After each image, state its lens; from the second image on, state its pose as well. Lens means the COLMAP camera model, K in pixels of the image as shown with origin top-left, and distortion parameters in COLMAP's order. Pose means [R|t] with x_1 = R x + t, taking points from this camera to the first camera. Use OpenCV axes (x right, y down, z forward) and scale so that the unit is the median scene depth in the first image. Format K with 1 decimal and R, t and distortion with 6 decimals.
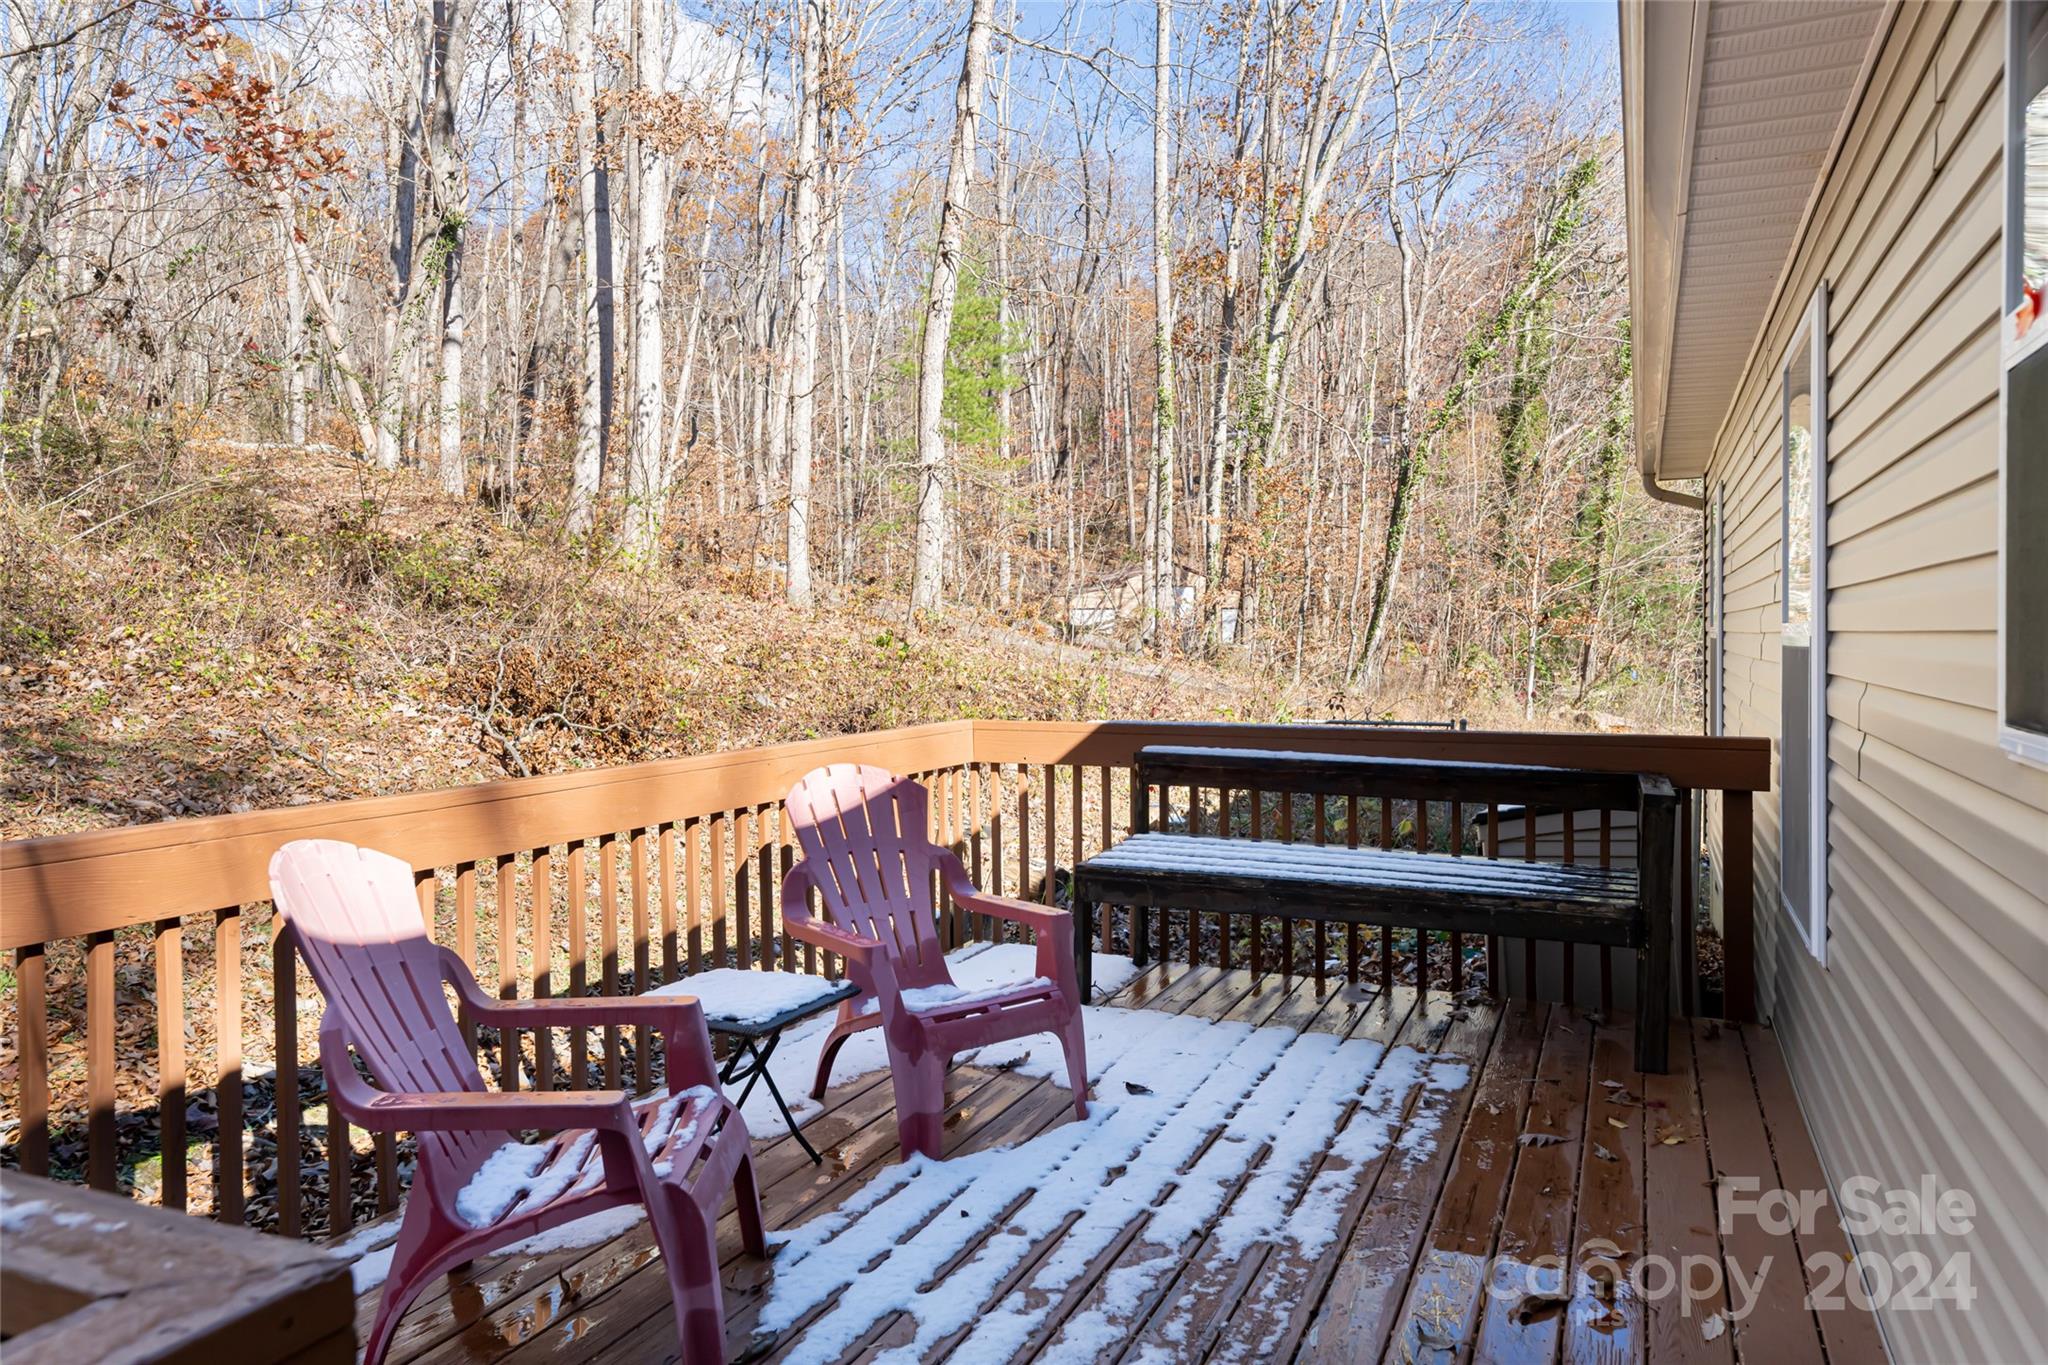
lens RADIAL K [[1393.2, 0, 1022.9], [0, 1393.2, 676.2], [0, 0, 1]] dist [0.004285, 0.000477]
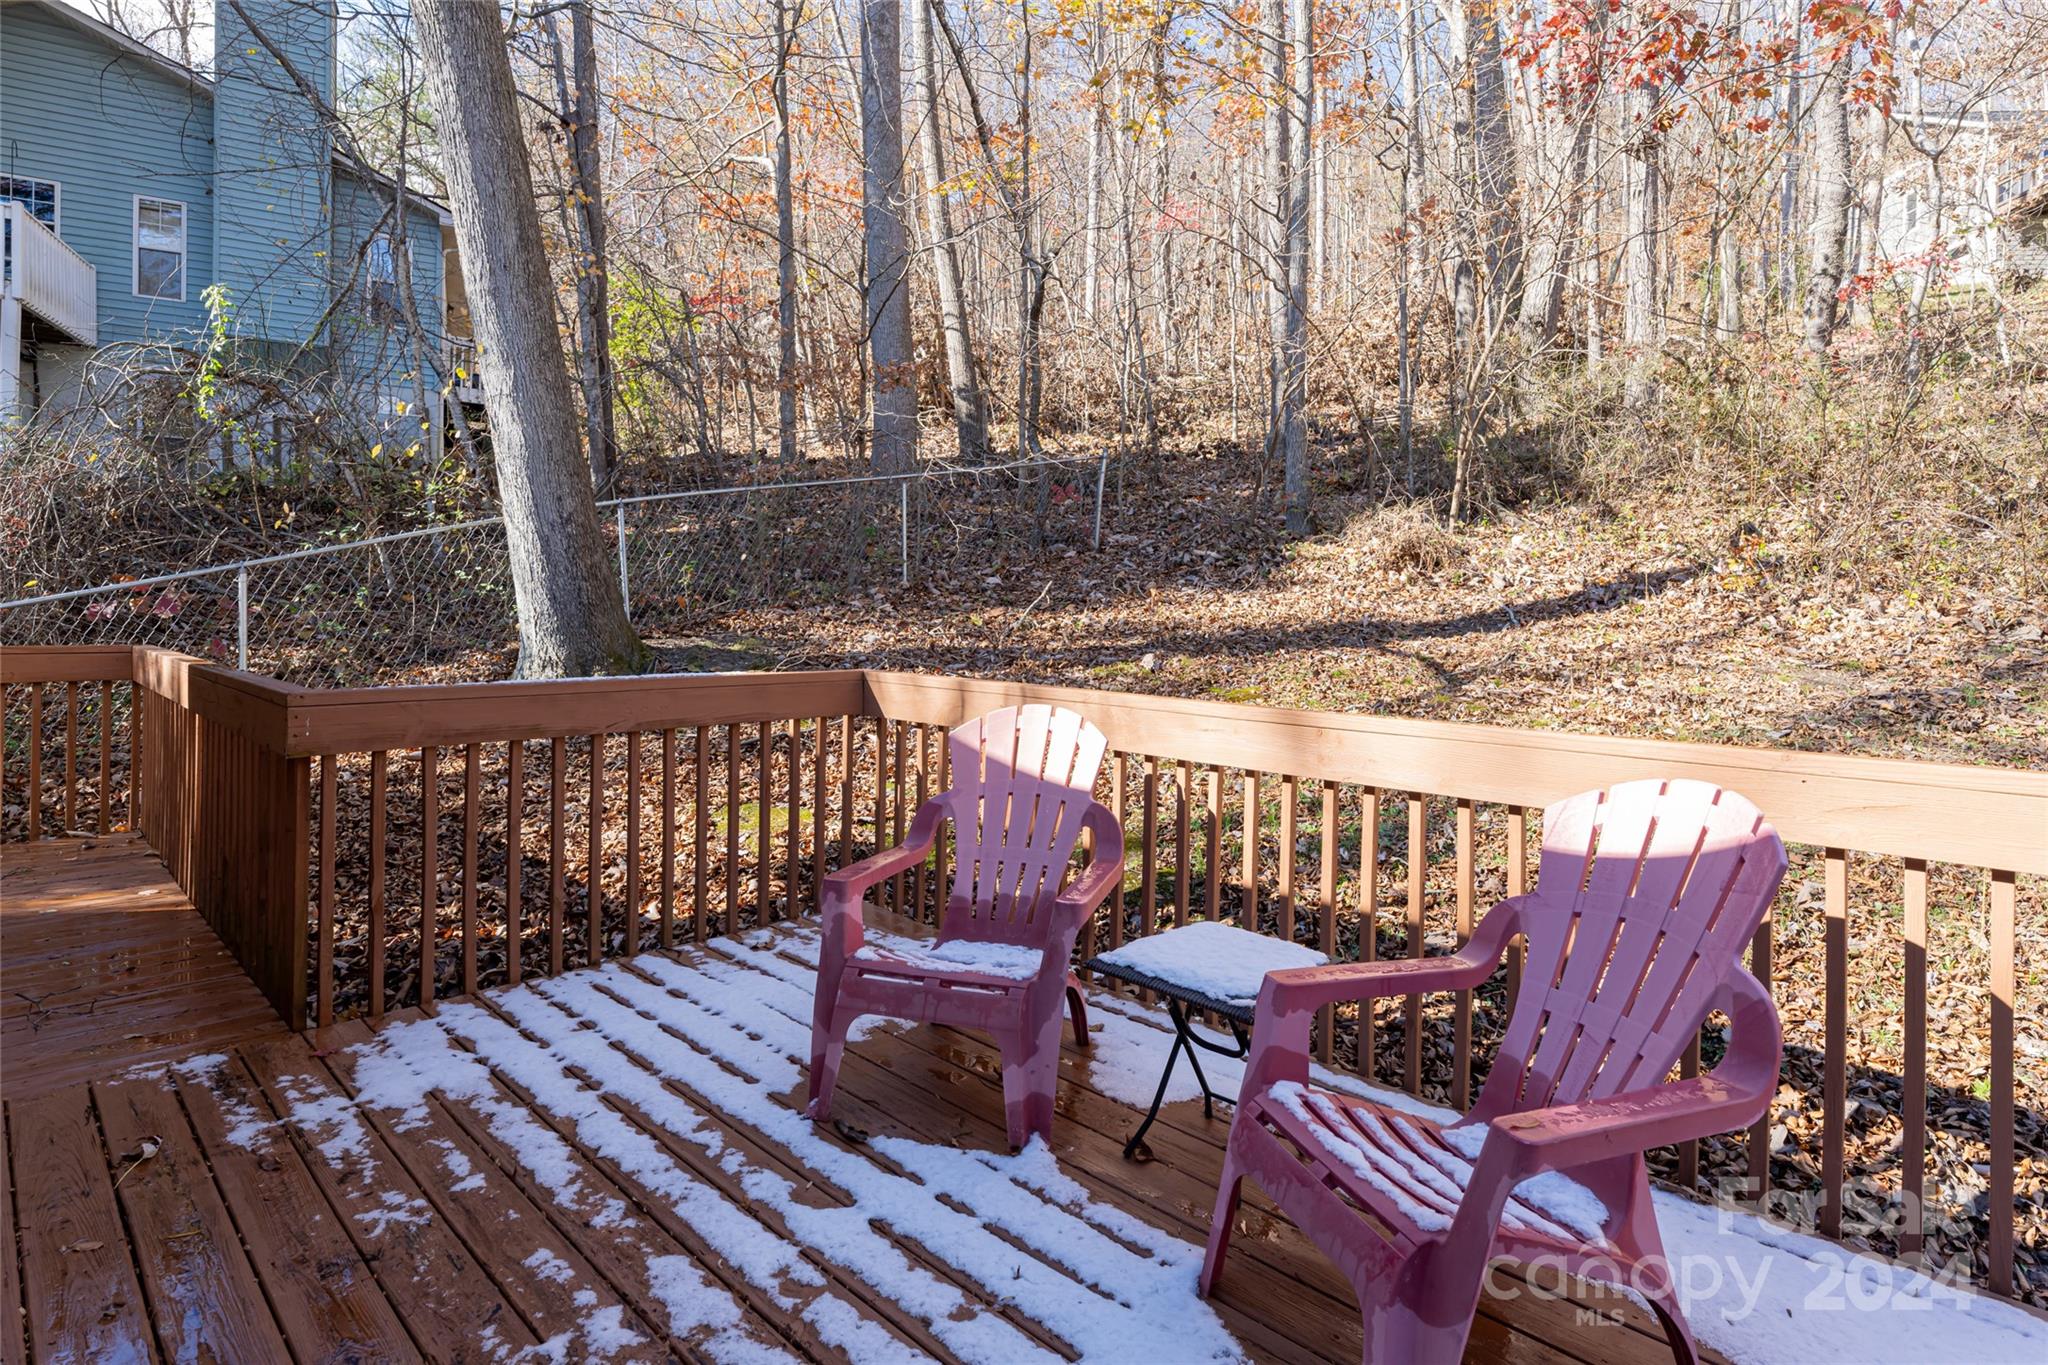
lens RADIAL K [[1006.9, 0, 1015.3], [0, 1006.9, 607.1], [0, 0, 1]] dist [0.003076, 0.000244]
pose [[-0.345008, 0.010649, -0.938539, 0.536785], [-0.018452, 0.999665, 0.018125, -0.021637], [0.938418, 0.023572, -0.344696, 1.241494]]
